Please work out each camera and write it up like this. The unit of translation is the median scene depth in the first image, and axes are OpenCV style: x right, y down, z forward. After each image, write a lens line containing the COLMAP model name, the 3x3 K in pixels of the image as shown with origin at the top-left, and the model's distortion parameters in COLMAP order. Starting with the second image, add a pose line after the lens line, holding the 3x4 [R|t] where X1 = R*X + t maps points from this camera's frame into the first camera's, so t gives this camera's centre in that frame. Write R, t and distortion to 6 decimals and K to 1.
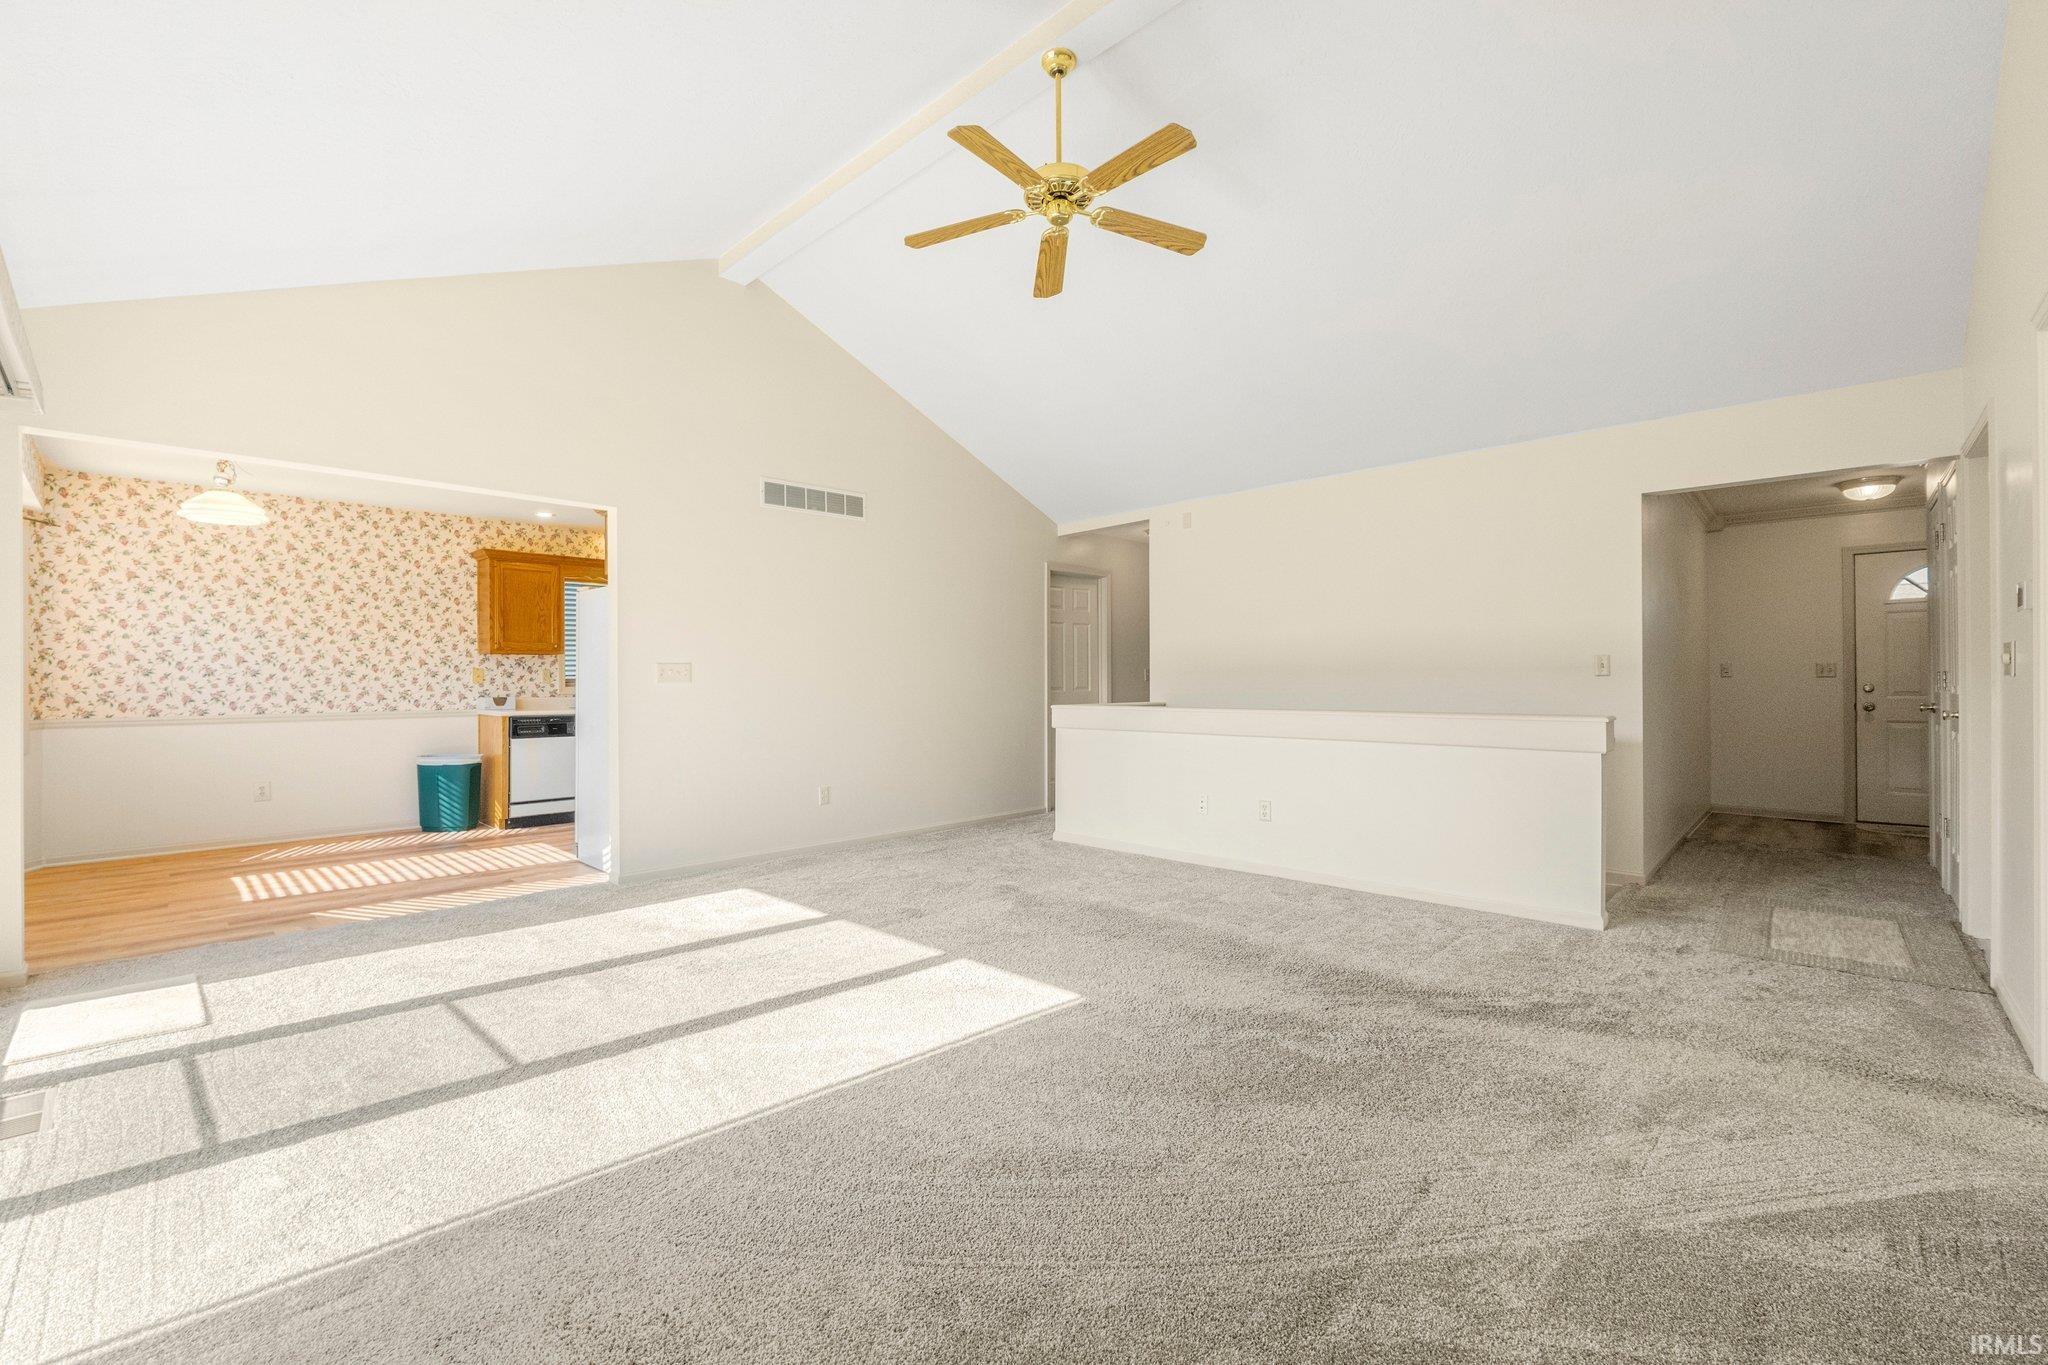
lens RADIAL K [[881.4, 0, 1024.0], [0, 881.4, 682.5], [0, 0, 1]] dist [-0.000899, -0.000106]
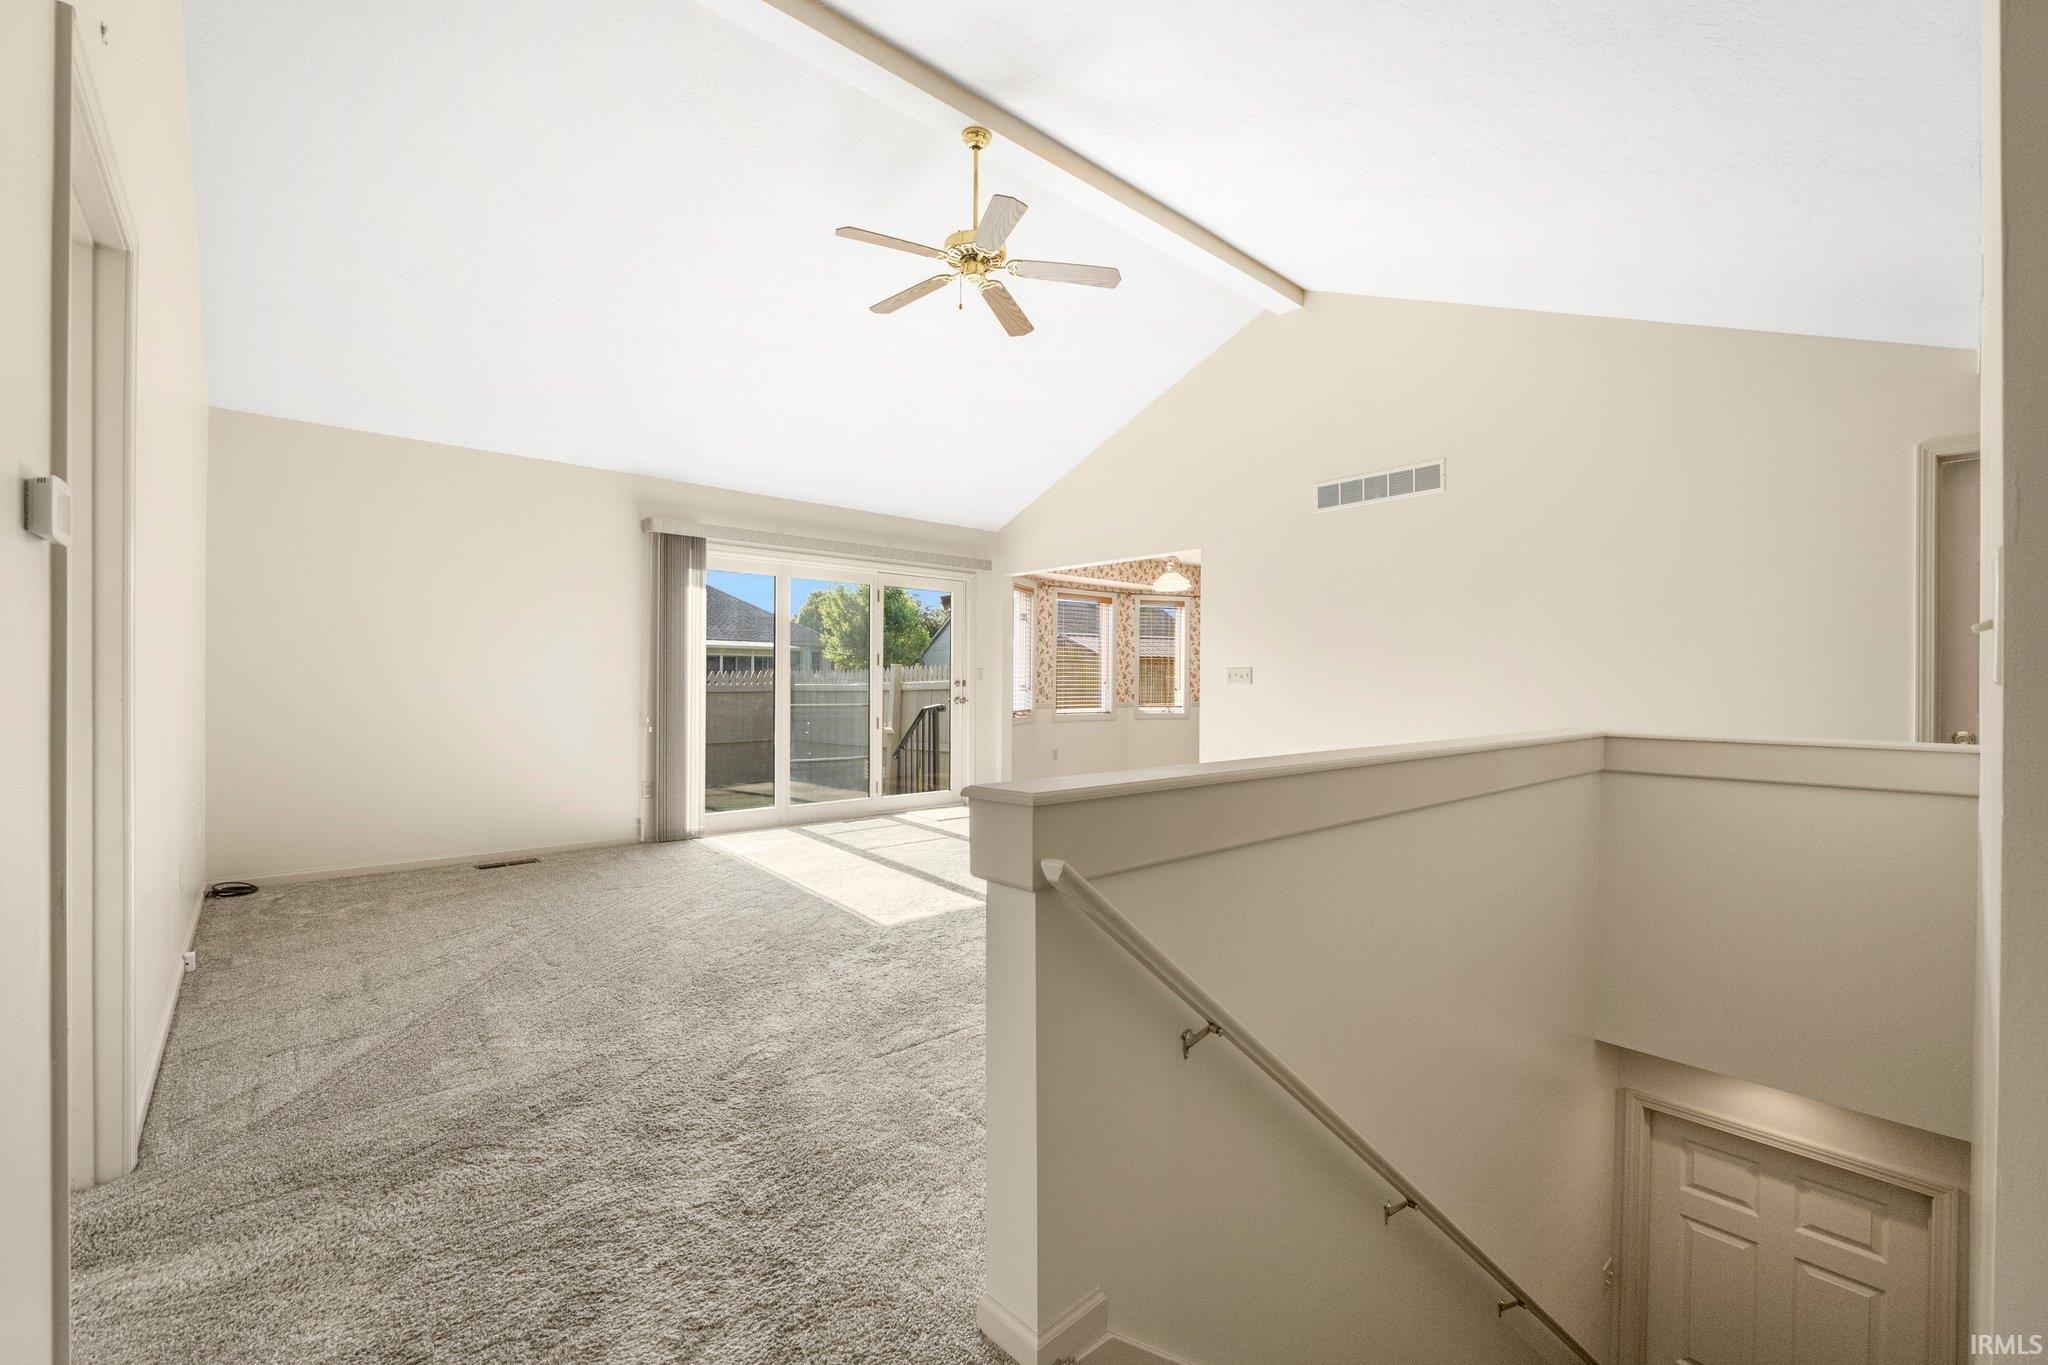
lens RADIAL K [[847.6, 0, 974.0], [0, 847.6, 677.6], [0, 0, 1]] dist [-0.003919, -0.000076]
pose [[-0.117797, 0.000258, -0.993038, 0.722937], [-0.013415, 0.999908, 0.001851, -0.004659], [0.992947, 0.013540, -0.117783, 0.722882]]
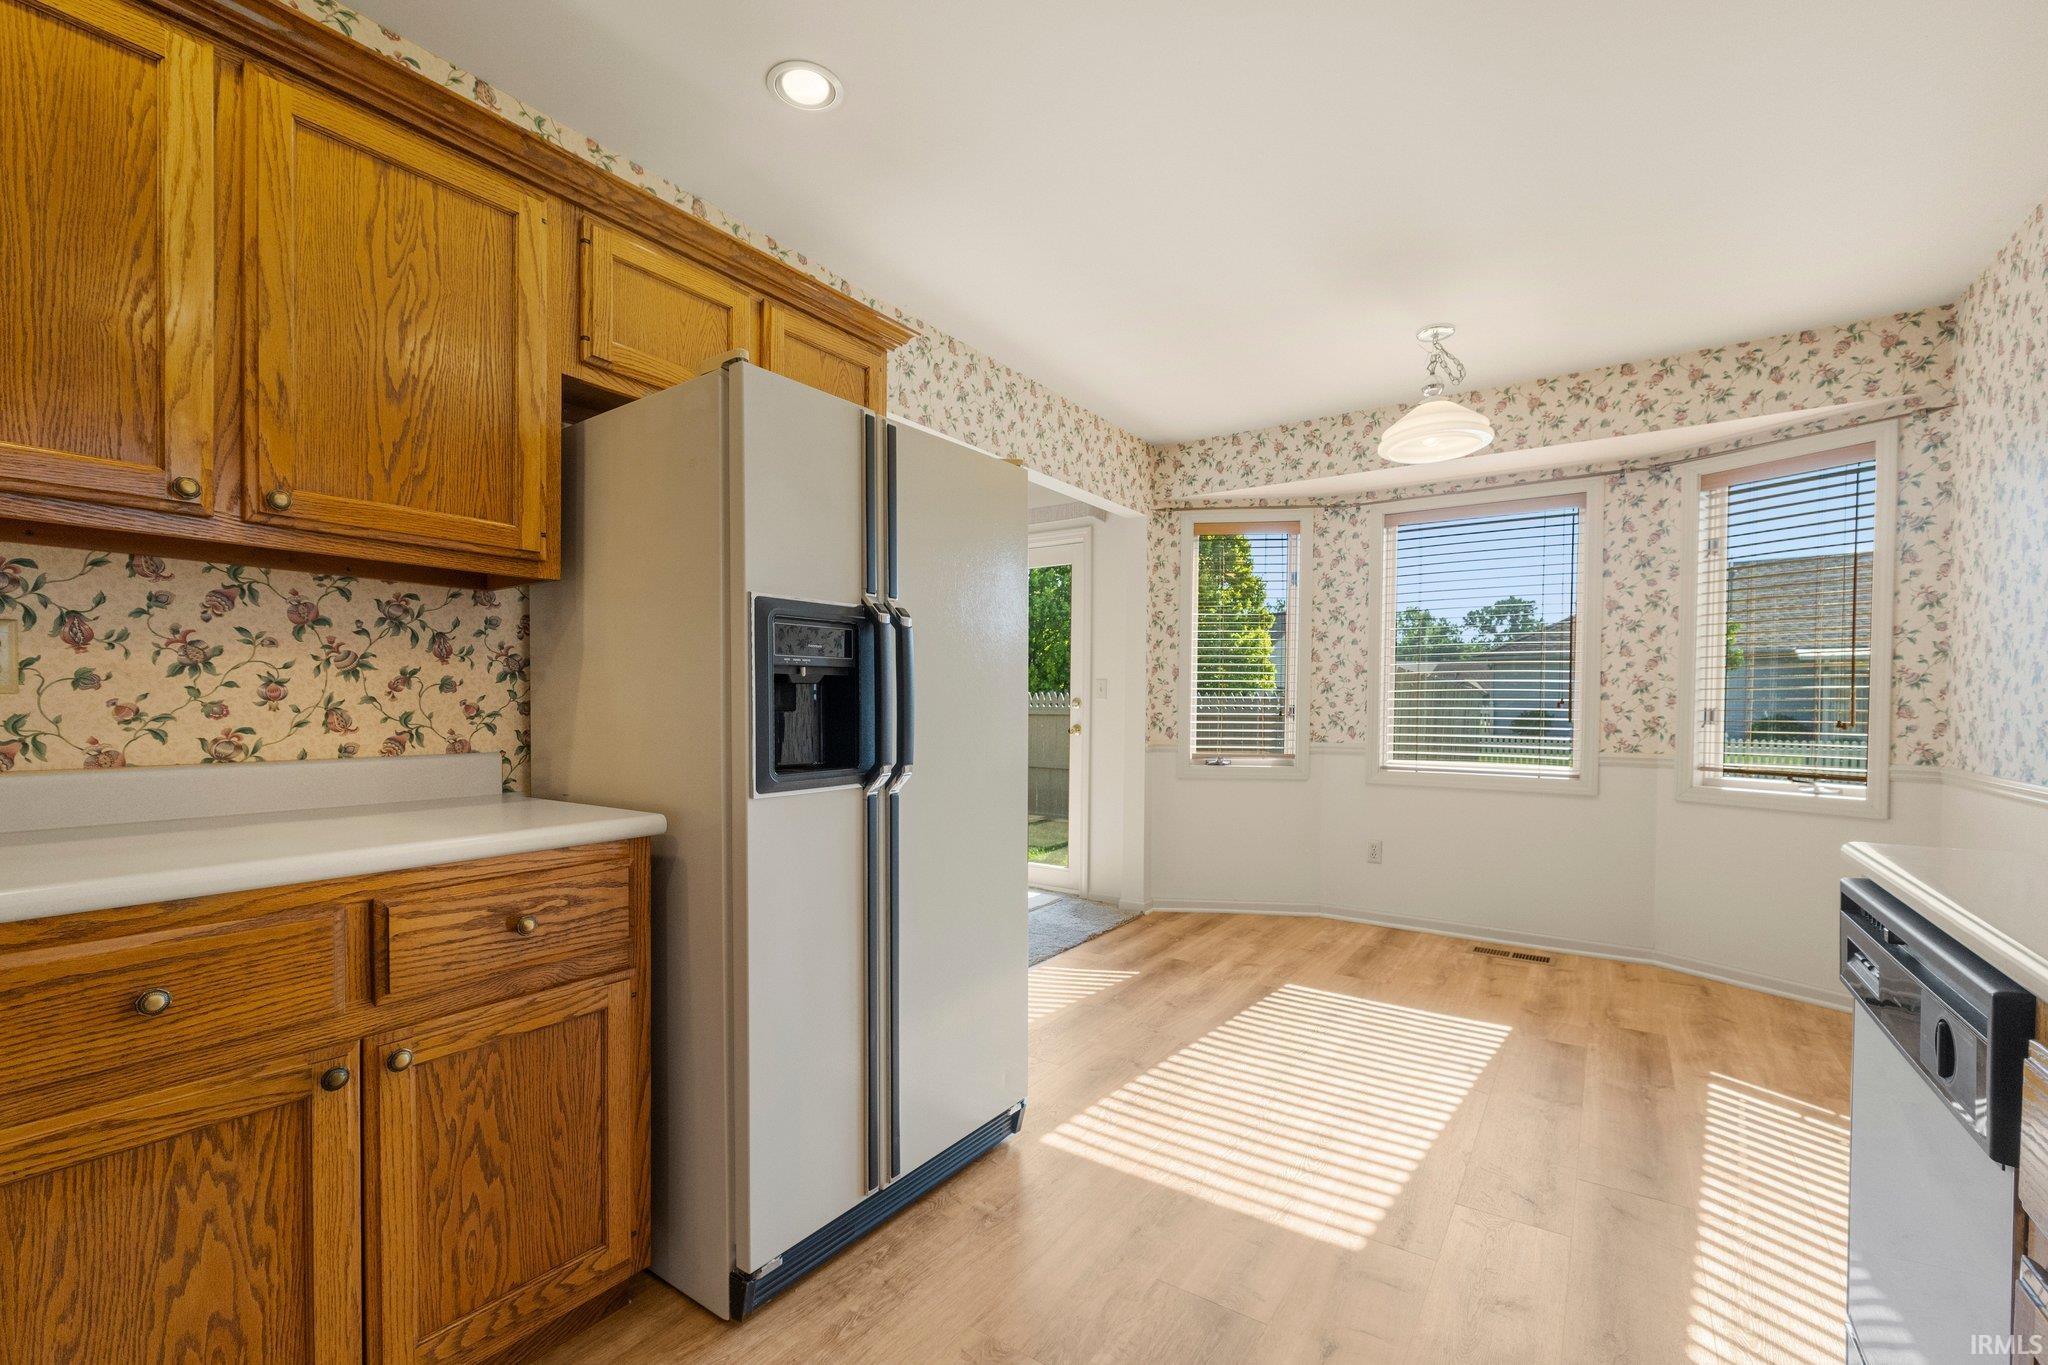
lens RADIAL K [[869.3, 0, 1016.9], [0, 869.3, 720.0], [0, 0, 1]] dist [-0.003272, -0.001045]
pose [[-0.991449, -0.001498, -0.130489, -0.456178], [-0.005207, 0.999592, 0.028088, 0.000701], [0.130394, 0.028527, -0.991052, 1.428669]]
